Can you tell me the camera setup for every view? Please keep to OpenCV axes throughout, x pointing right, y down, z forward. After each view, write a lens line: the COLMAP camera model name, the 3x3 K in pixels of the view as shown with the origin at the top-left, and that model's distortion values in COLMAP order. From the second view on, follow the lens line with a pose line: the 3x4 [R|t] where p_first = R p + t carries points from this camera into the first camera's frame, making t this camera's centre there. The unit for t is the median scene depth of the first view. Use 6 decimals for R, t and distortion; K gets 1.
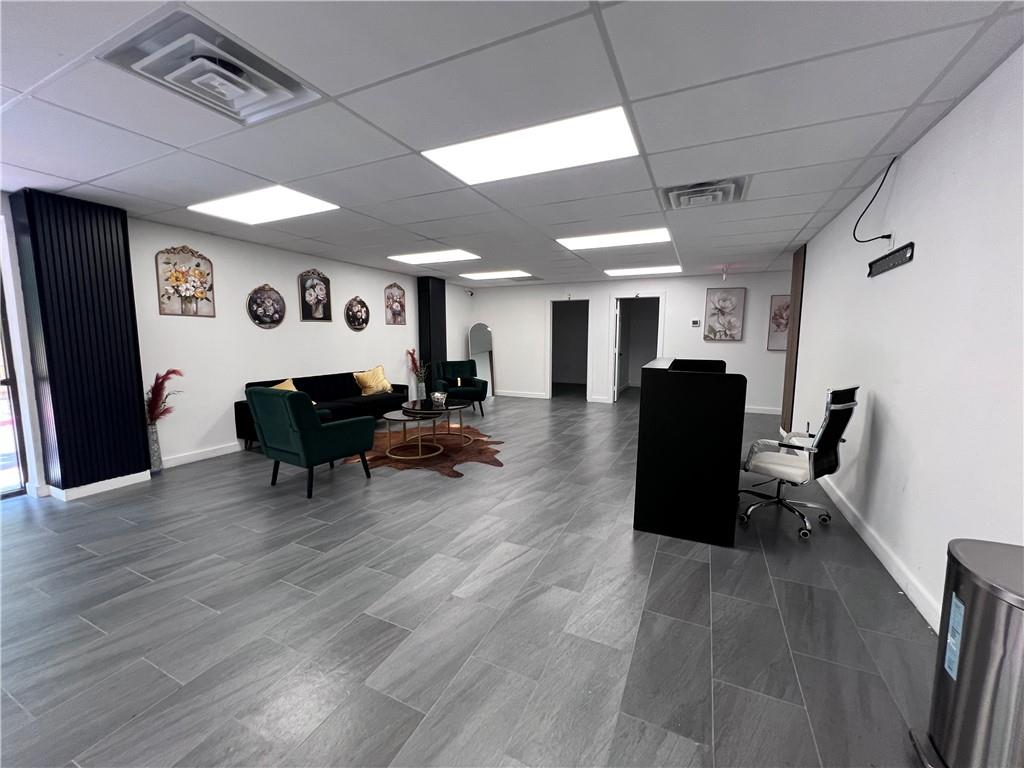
lens RADIAL K [[410.8, 0, 507.7], [0, 410.8, 379.7], [0, 0, 1]] dist [-0.002456, 0.000539]
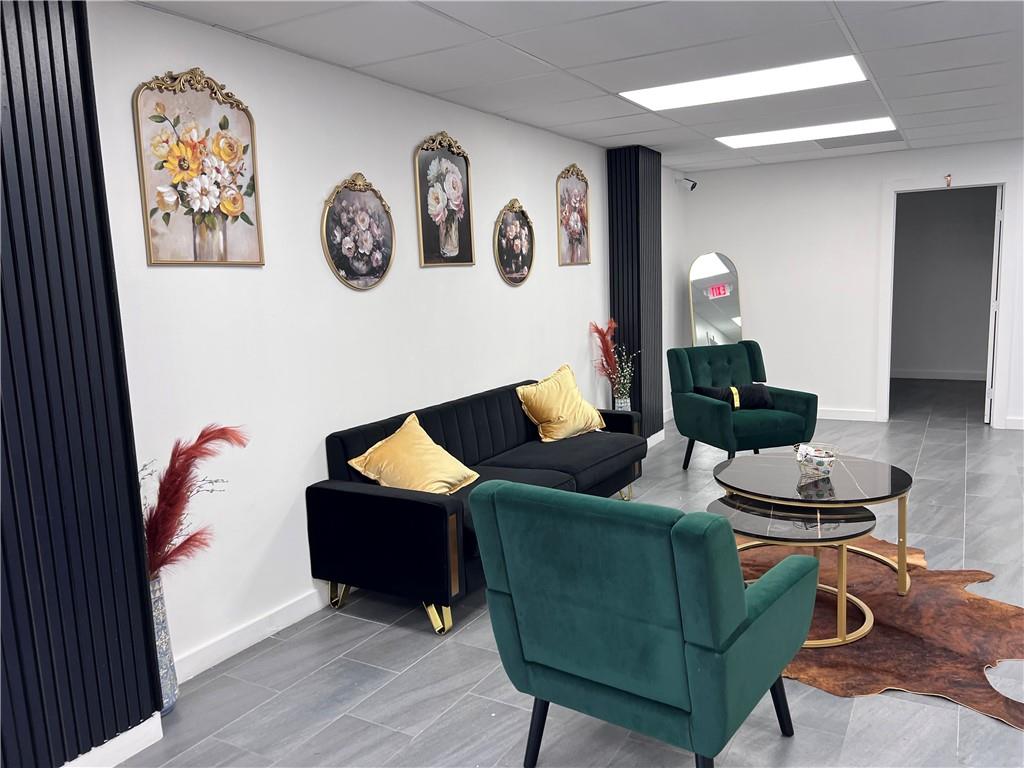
lens RADIAL K [[771.9, 0, 516.2], [0, 771.9, 387.9], [0, 0, 1]] dist [0.023692, -0.018579]
pose [[0.995915, -0.027489, -0.086006, -0.376112], [0.030654, 0.998892, 0.035701, -0.053284], [0.084929, -0.038192, 0.995655, 0.279854]]
